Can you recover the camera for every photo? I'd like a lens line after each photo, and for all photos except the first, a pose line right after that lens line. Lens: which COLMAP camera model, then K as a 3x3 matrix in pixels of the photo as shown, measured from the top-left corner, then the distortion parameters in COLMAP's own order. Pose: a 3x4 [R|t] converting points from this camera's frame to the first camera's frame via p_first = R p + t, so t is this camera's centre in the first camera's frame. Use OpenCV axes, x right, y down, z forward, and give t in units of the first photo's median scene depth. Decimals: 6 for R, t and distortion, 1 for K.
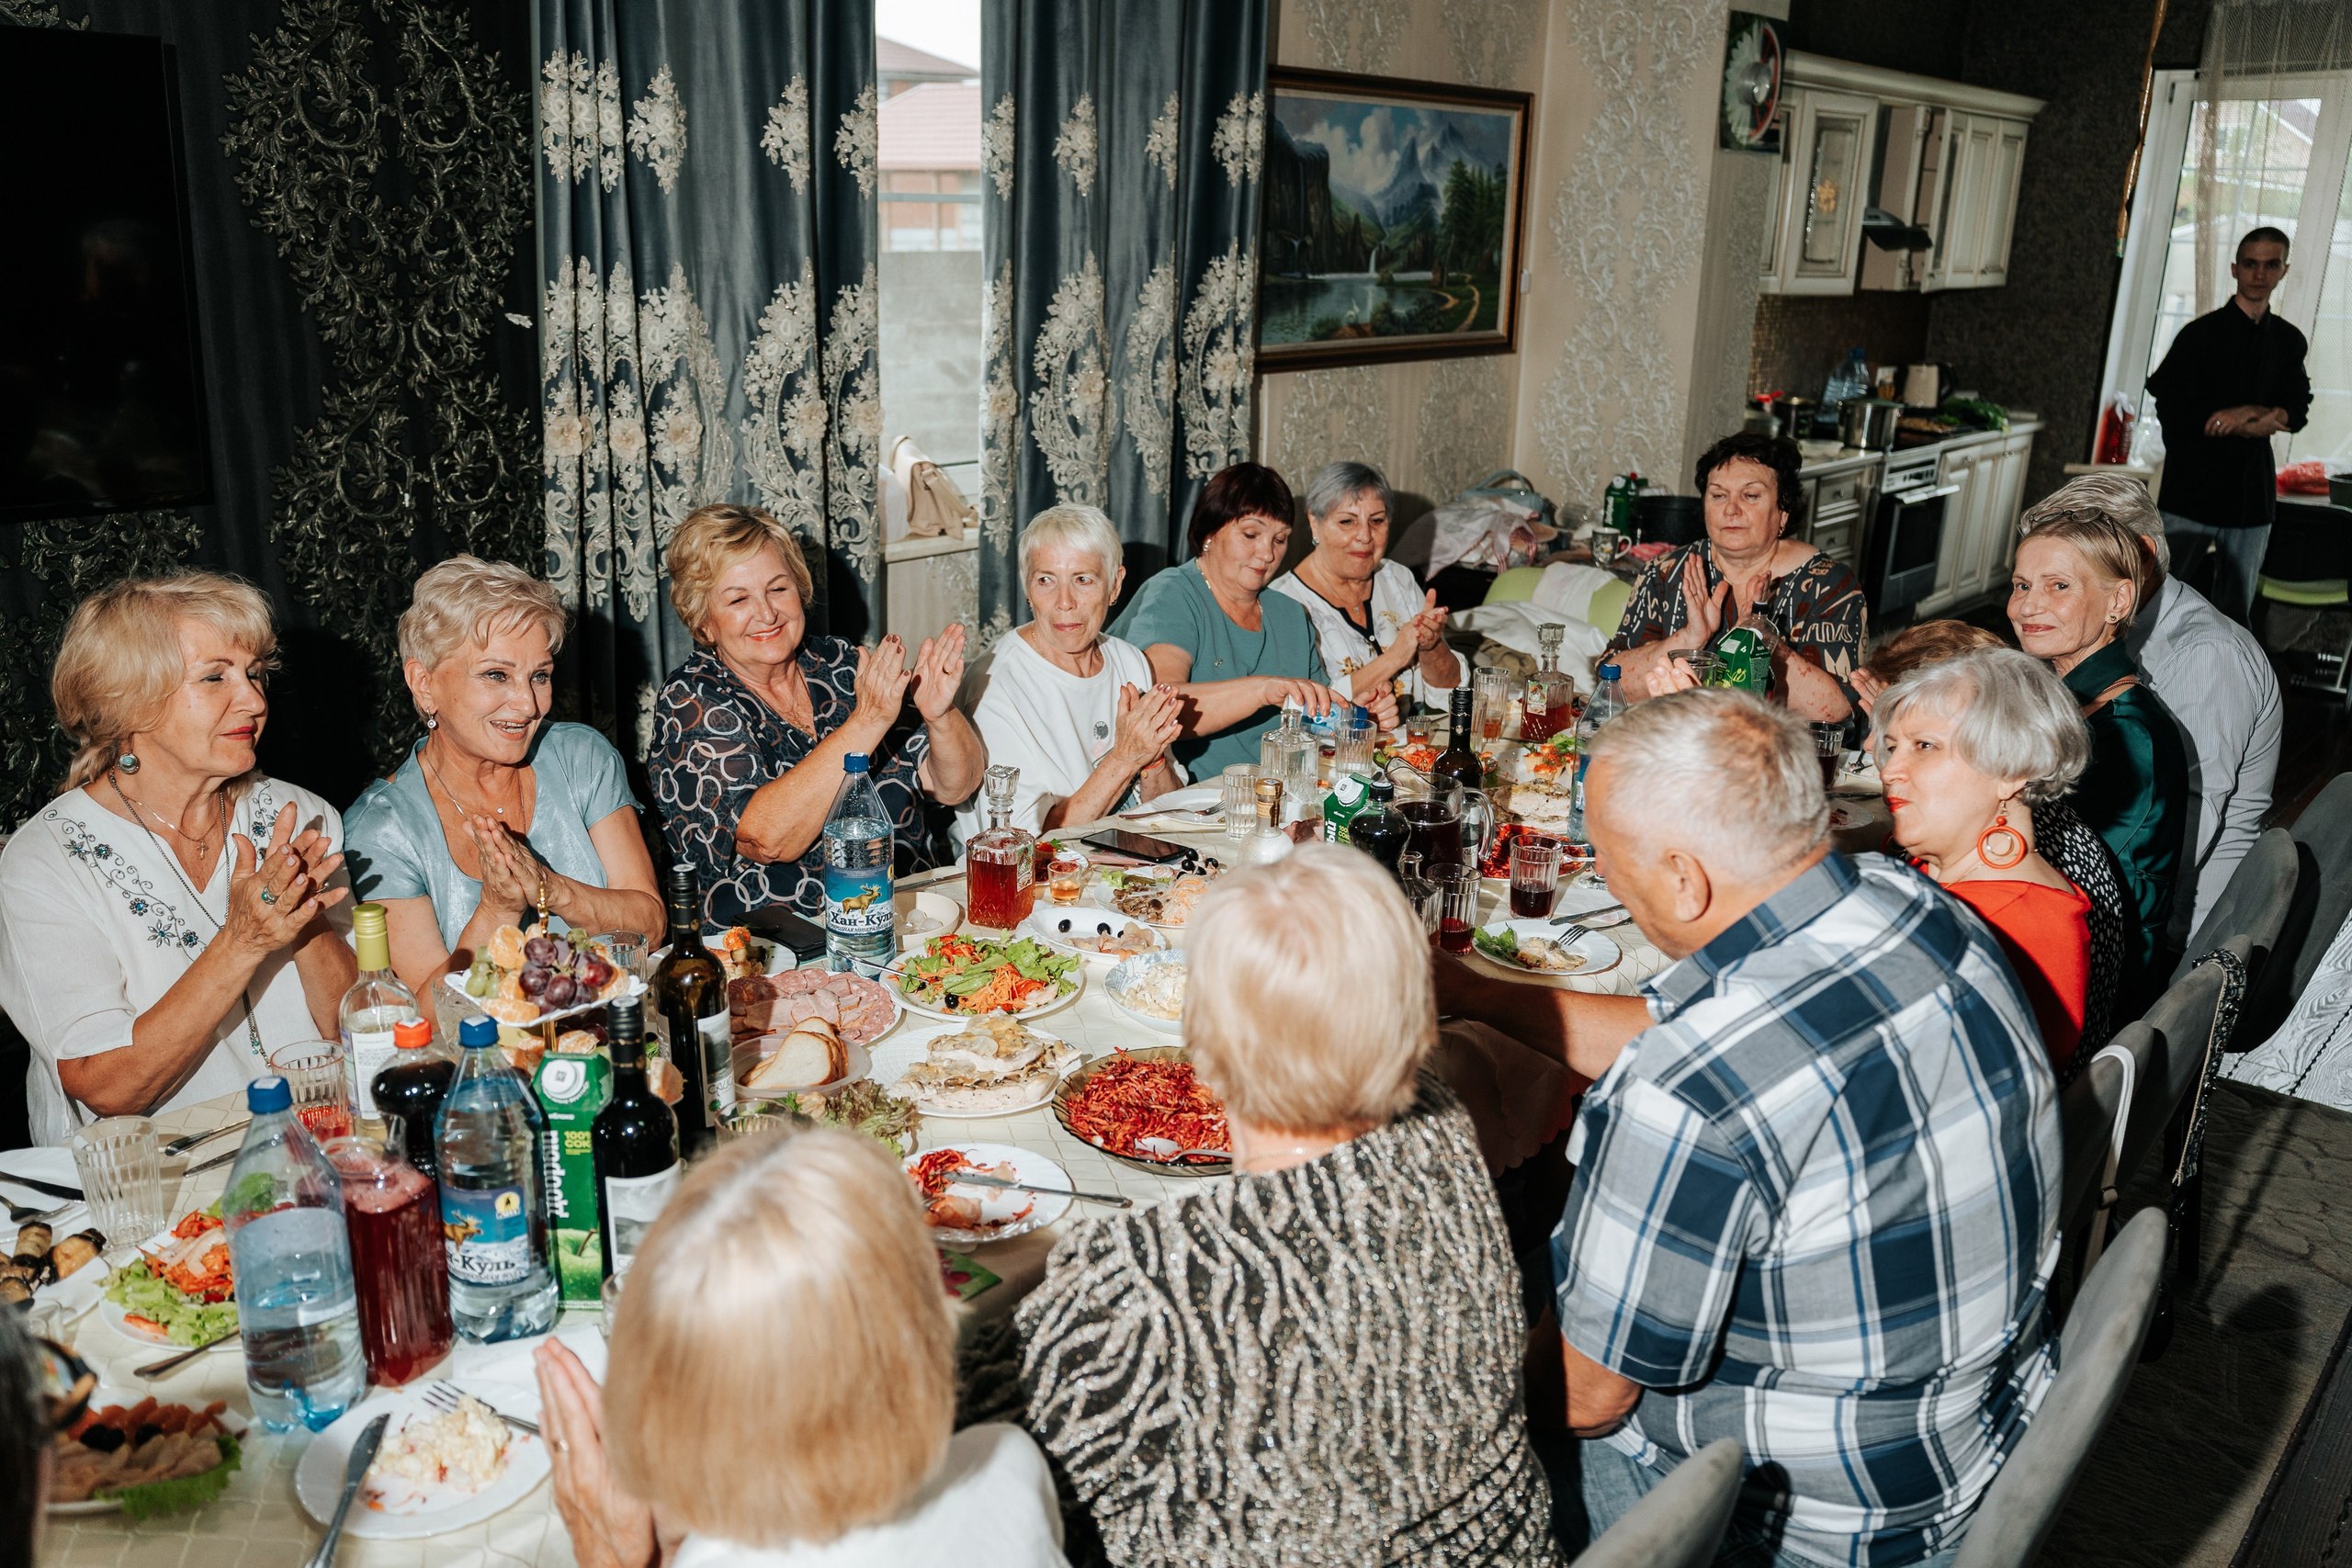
lens RADIAL K [[1896.5, 0, 1174.7], [0, 1896.5, 818.2], [0, 0, 1]] dist [-0.025133, 0.022181]
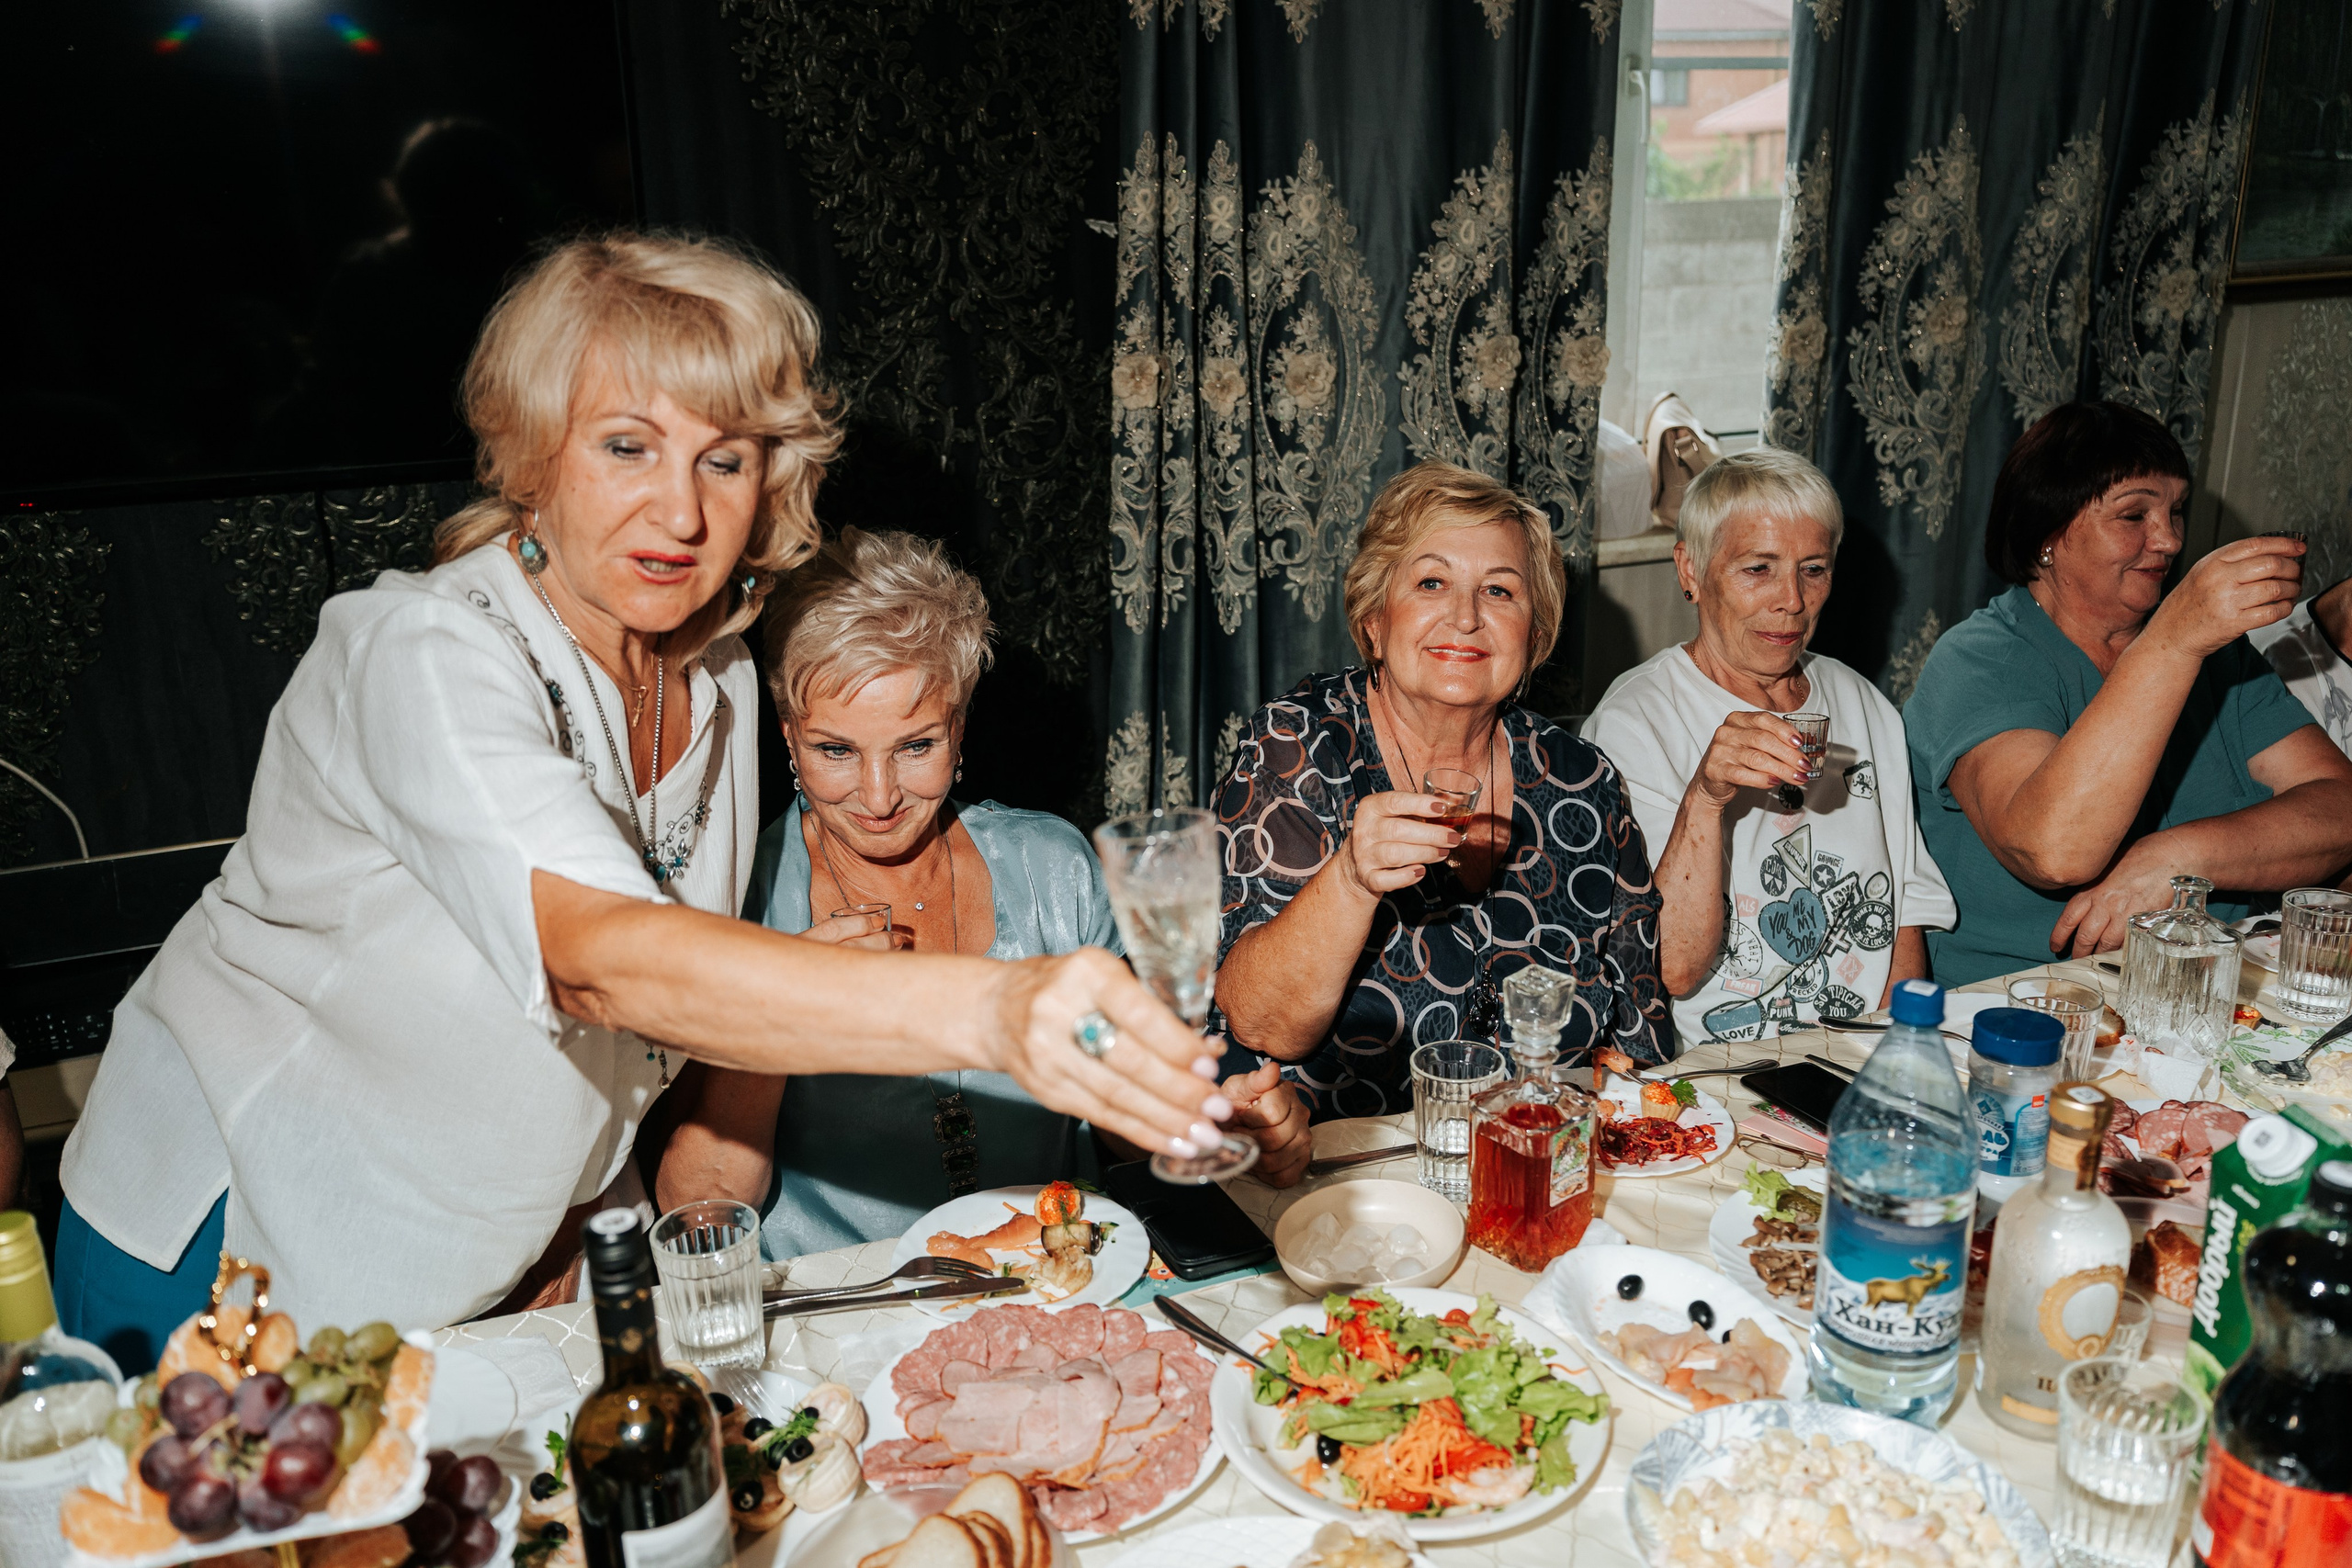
lens RADIAL K [[1894.6, 0, 1170.6], [0, 1894.6, 806.4], [0, 0, 1]] dist [-0.022080, 0.023482]
pose [[0.888943, 0.094042, -0.448260, 0.033753], [-0.093724, 0.995334, 0.022951, -0.050181], [0.448327, 0.021611, 0.893608, 0.319081]]
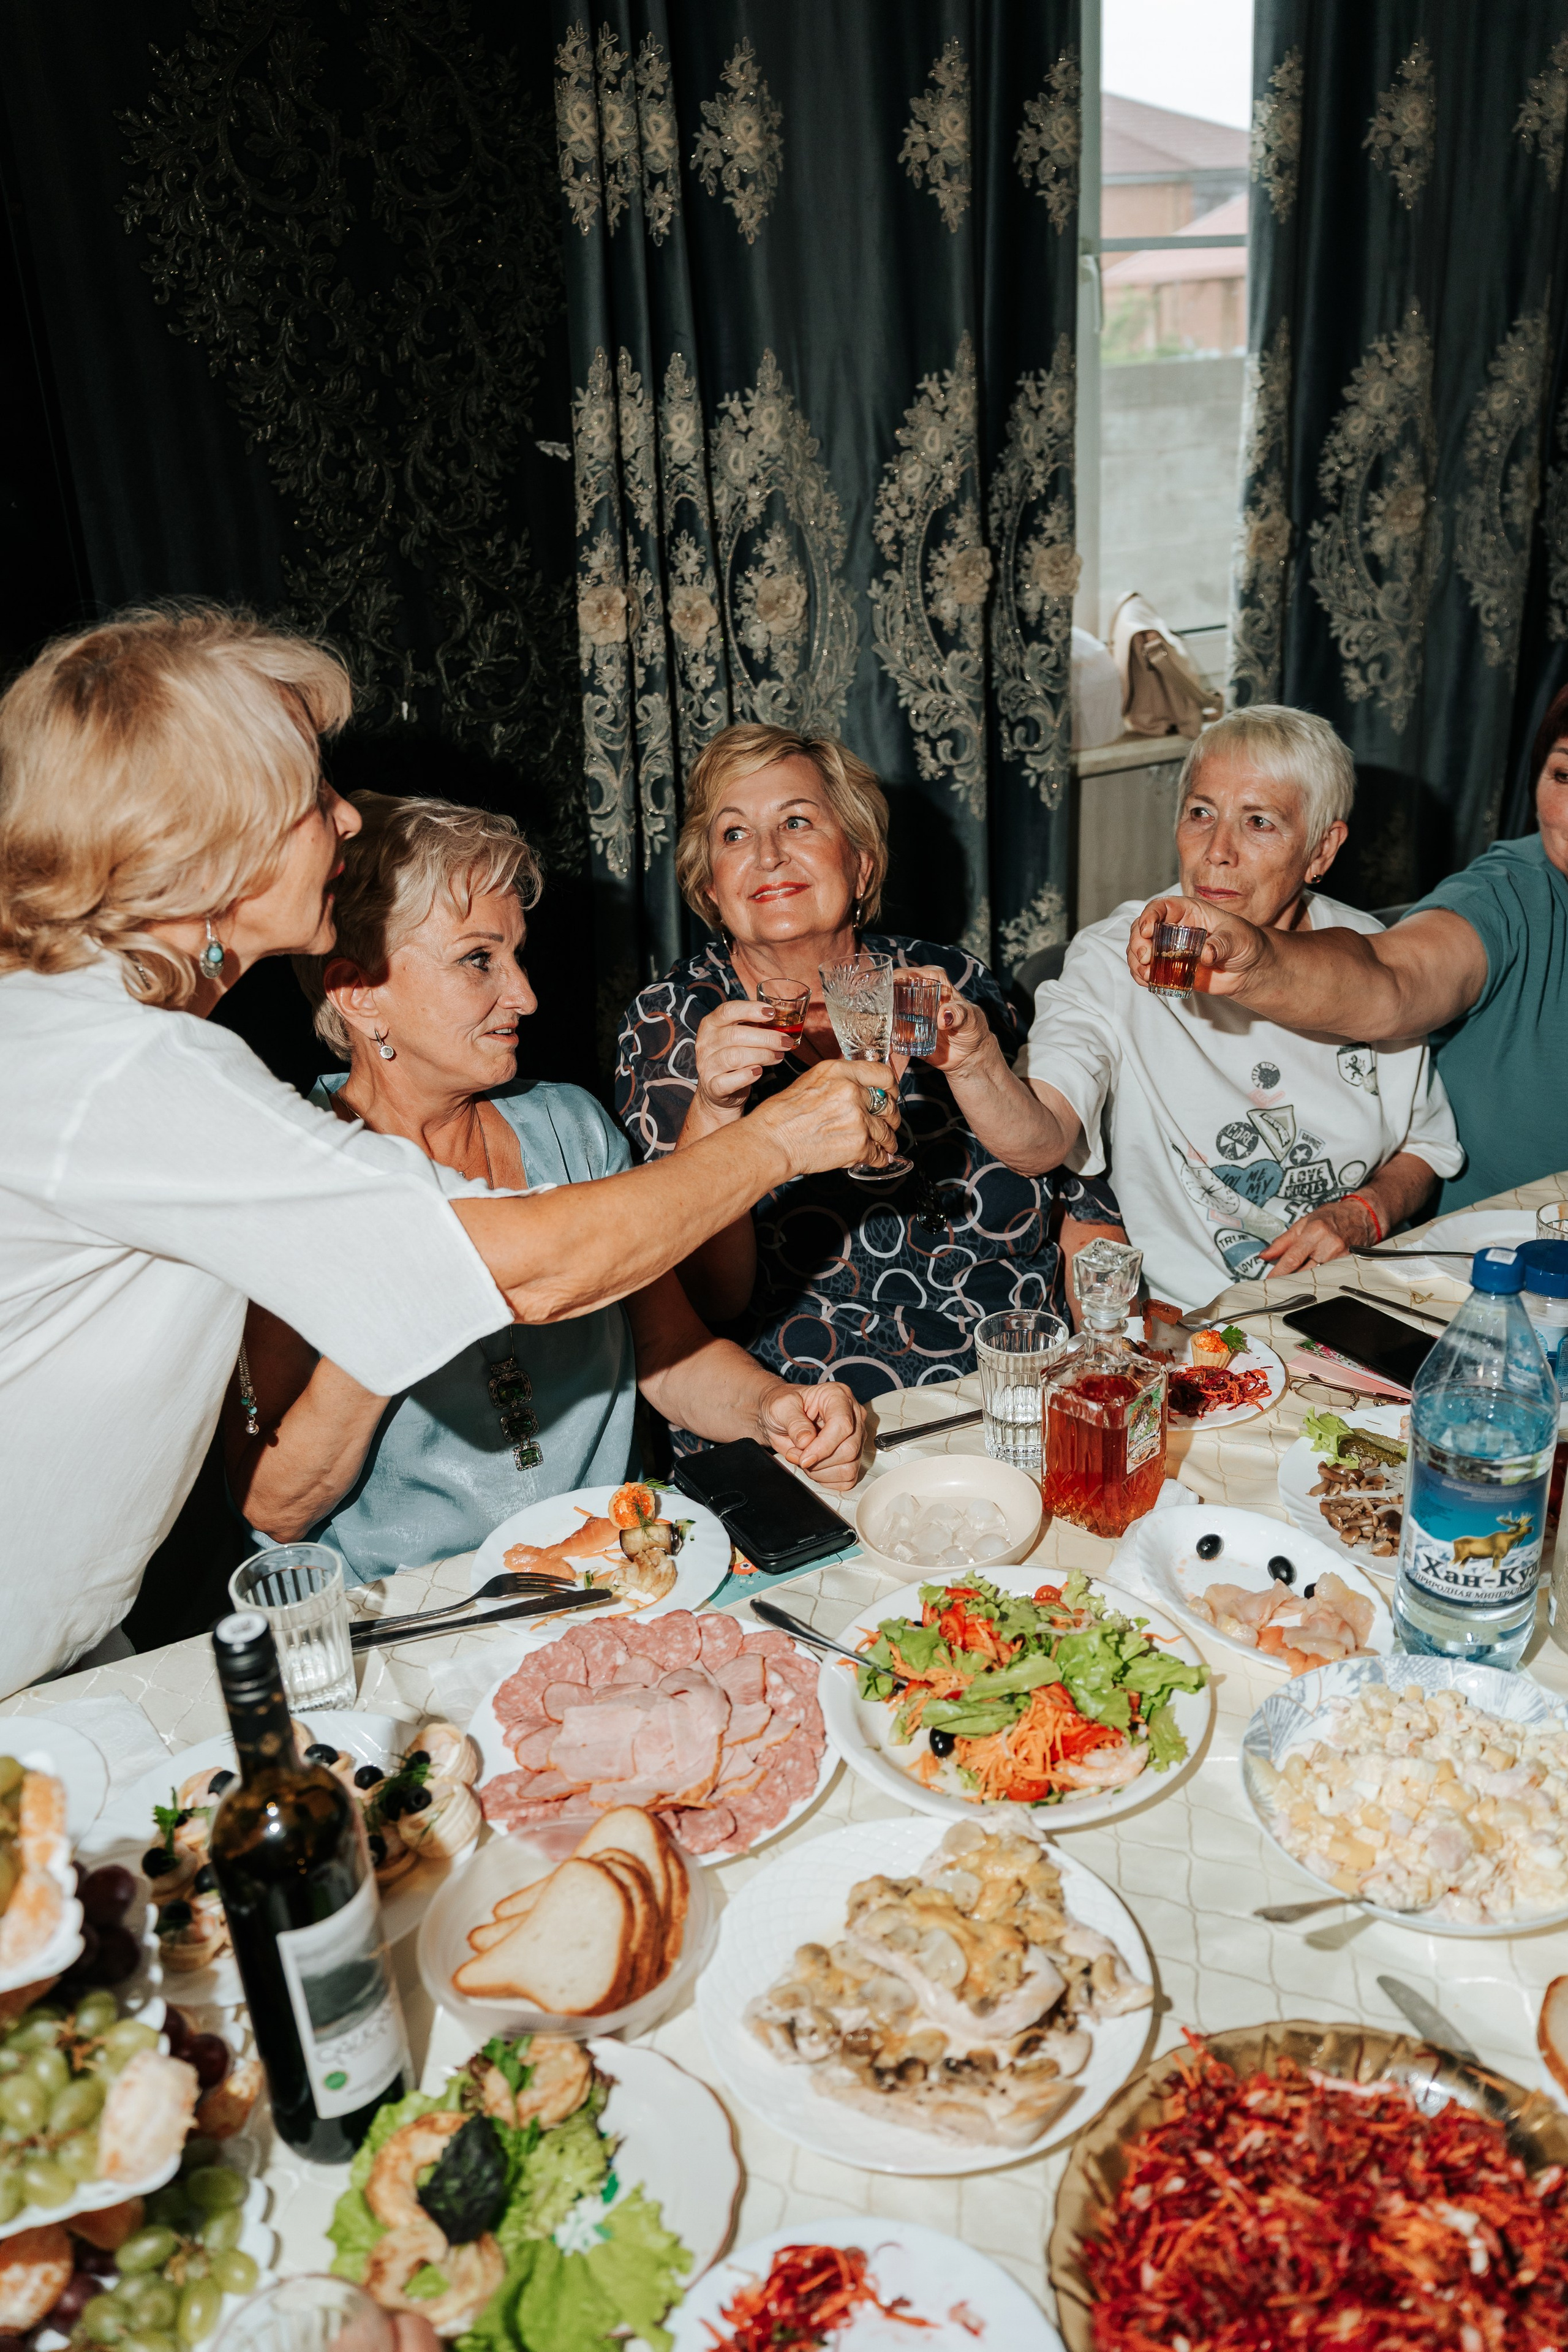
lens RADIAL K [[1894.8, 0, 805.9], [0, 1894.8, 1183.2], [0, 0, 1]] dist [-0.022080, 0.023482]
pose [[0.934812, 0.071552, -0.347859, 0.009439], [-0.033232, 0.992820, 0.114913, -0.068376], [0.353584, -0.095862, 0.930478, 0.317791]]
